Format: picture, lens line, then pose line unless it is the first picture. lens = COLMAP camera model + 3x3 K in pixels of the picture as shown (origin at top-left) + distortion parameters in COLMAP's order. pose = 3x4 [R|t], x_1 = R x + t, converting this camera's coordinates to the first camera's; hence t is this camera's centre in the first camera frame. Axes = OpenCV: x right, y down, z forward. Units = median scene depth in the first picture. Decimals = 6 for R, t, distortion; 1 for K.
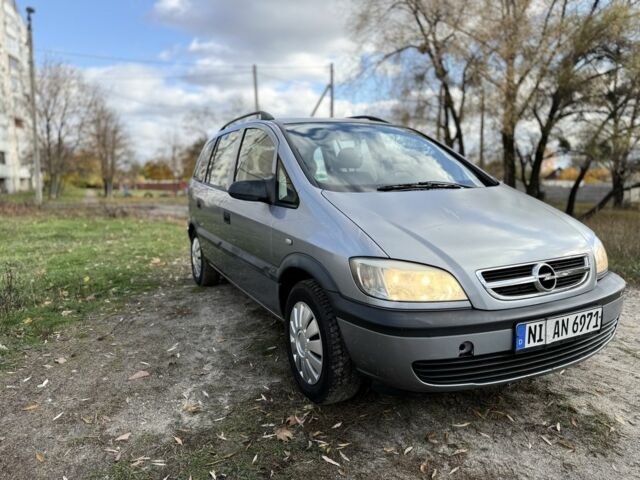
lens RADIAL K [[437.5, 0, 324.1], [0, 437.5, 241.9], [0, 0, 1]] dist [0.008338, -0.023099]
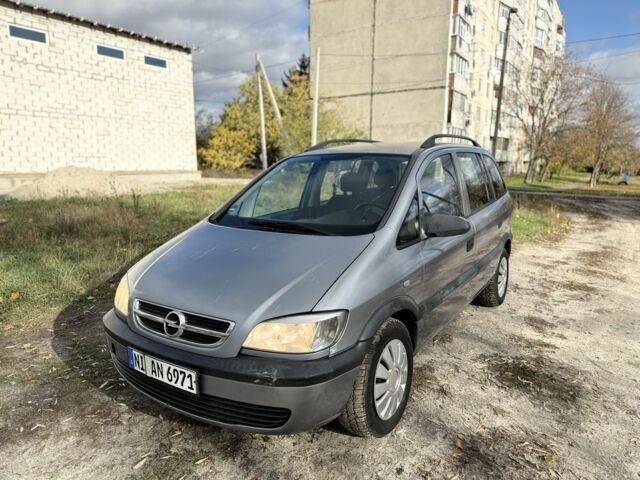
lens RADIAL K [[437.5, 0, 325.3], [0, 437.5, 246.9], [0, 0, 1]] dist [0.008338, -0.023099]
pose [[0.529151, 0.168774, -0.831574, 1.645209], [-0.131371, 0.984498, 0.116217, -0.301625], [0.838297, 0.047748, 0.543119, 0.725075]]
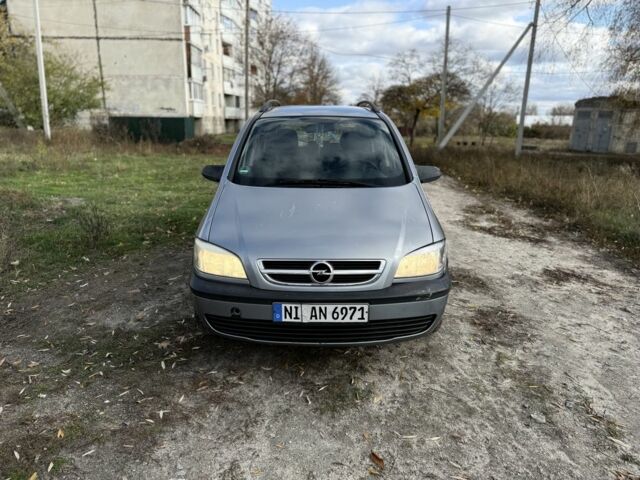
lens RADIAL K [[437.5, 0, 323.7], [0, 437.5, 232.8], [0, 0, 1]] dist [0.008338, -0.023099]
pose [[0.906742, 0.129209, -0.401402, 1.030520], [-0.089652, 0.989206, 0.115903, -0.186159], [0.412045, -0.069108, 0.908539, -0.148504]]
